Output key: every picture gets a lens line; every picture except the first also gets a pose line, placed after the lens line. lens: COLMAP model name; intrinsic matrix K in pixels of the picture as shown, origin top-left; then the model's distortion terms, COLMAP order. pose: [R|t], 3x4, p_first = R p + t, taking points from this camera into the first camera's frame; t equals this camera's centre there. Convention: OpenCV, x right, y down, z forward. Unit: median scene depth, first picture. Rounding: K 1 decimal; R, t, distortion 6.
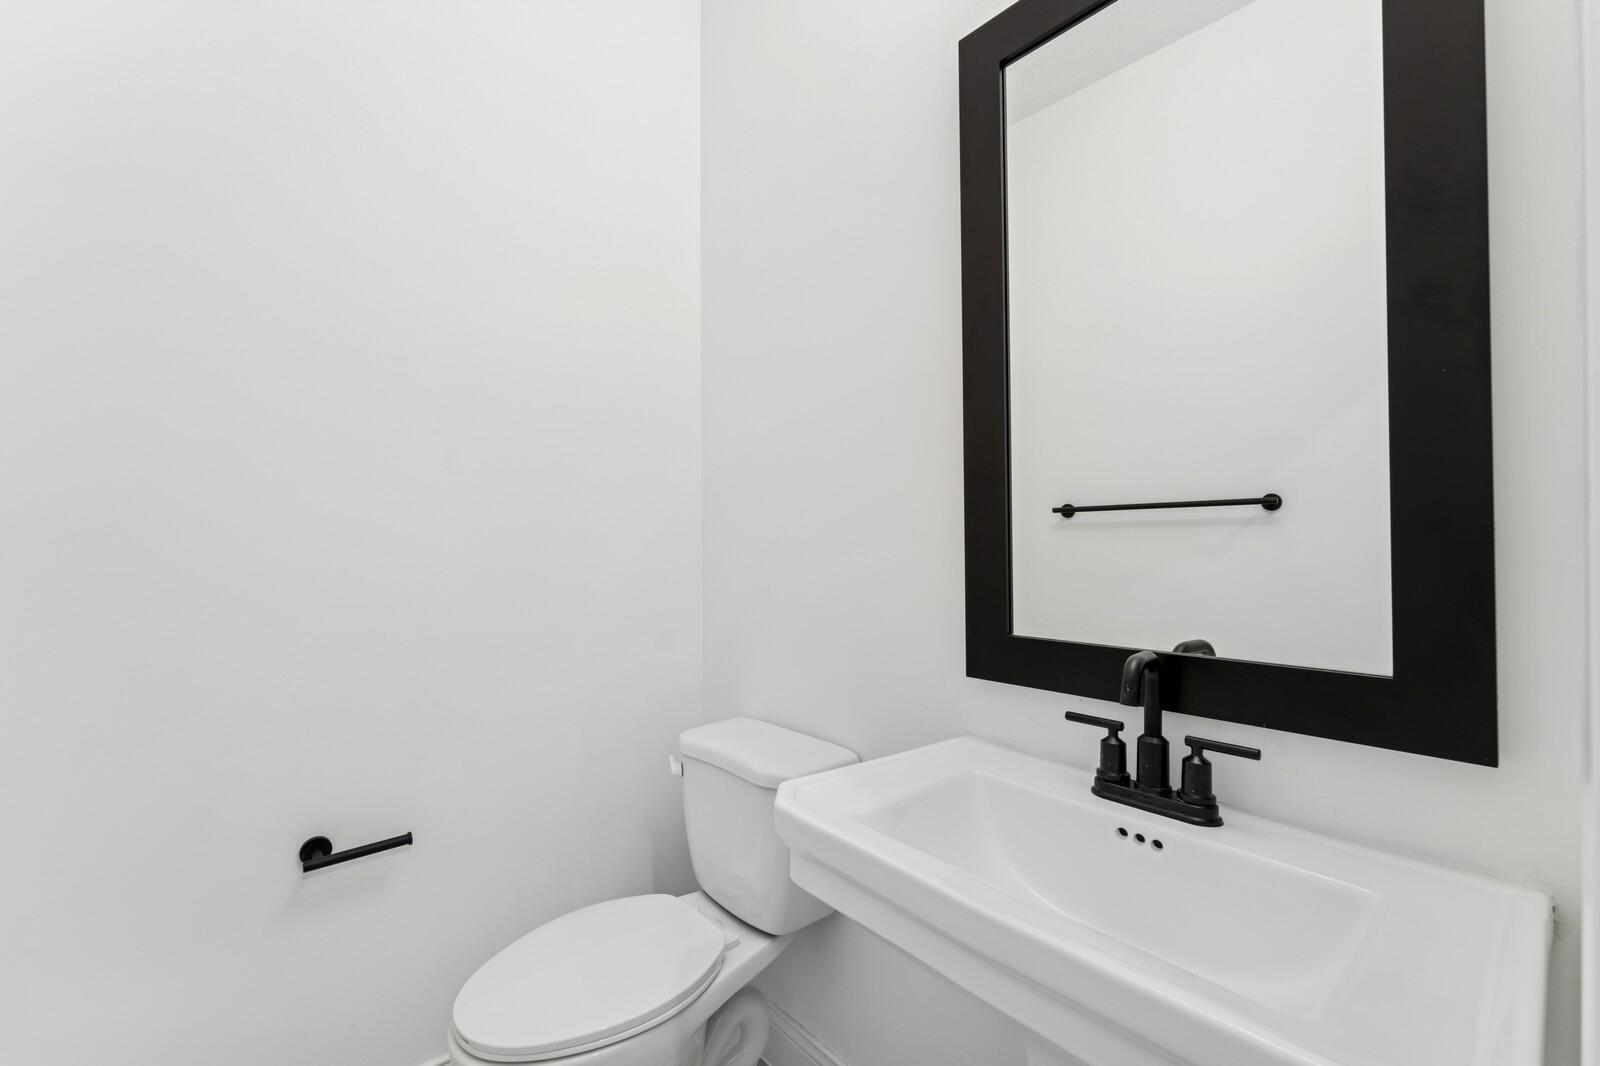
lens RADIAL K [[658.2, 0, 775.4], [0, 658.2, 487.9], [0, 0, 1]] dist [0.001179, 0.000313]
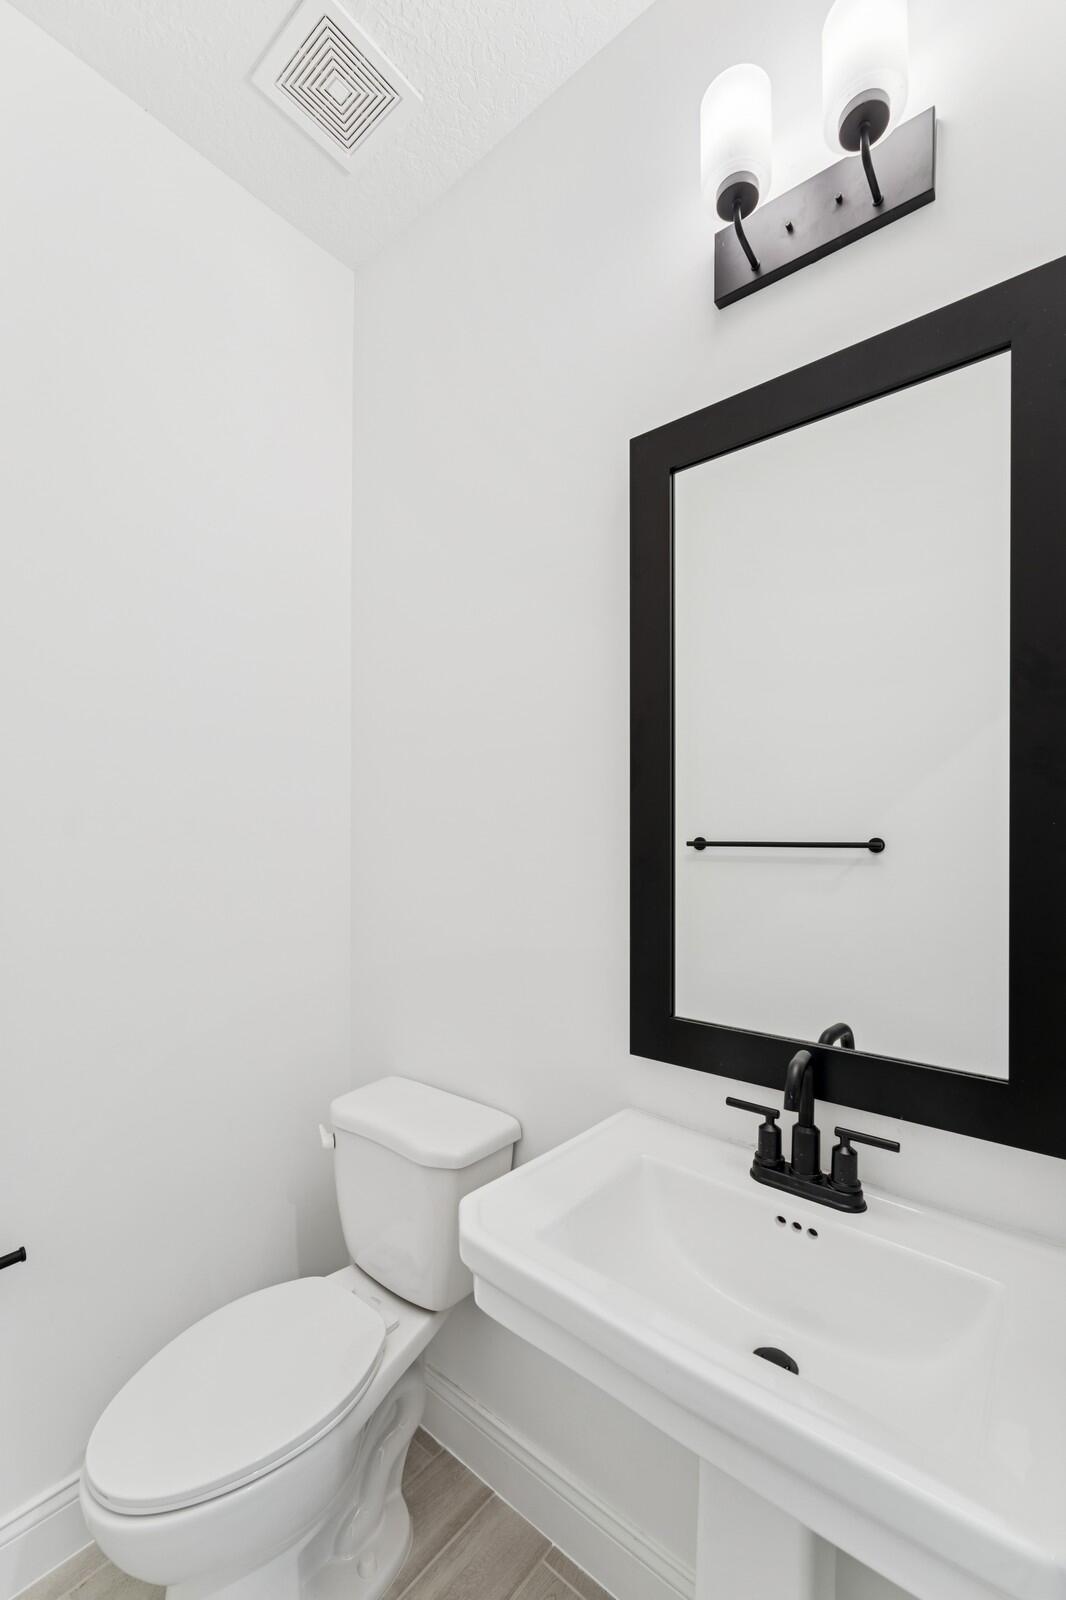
lens RADIAL K [[658.2, 0, 529.2], [0, 658.2, 813.9], [0, 0, 1]] dist [0.001179, 0.000313]
pose [[0.984977, 0.005601, 0.172592, -0.049051], [-0.007688, 0.999905, 0.011426, -0.107423], [-0.172512, -0.012582, 0.984927, 0.012037]]
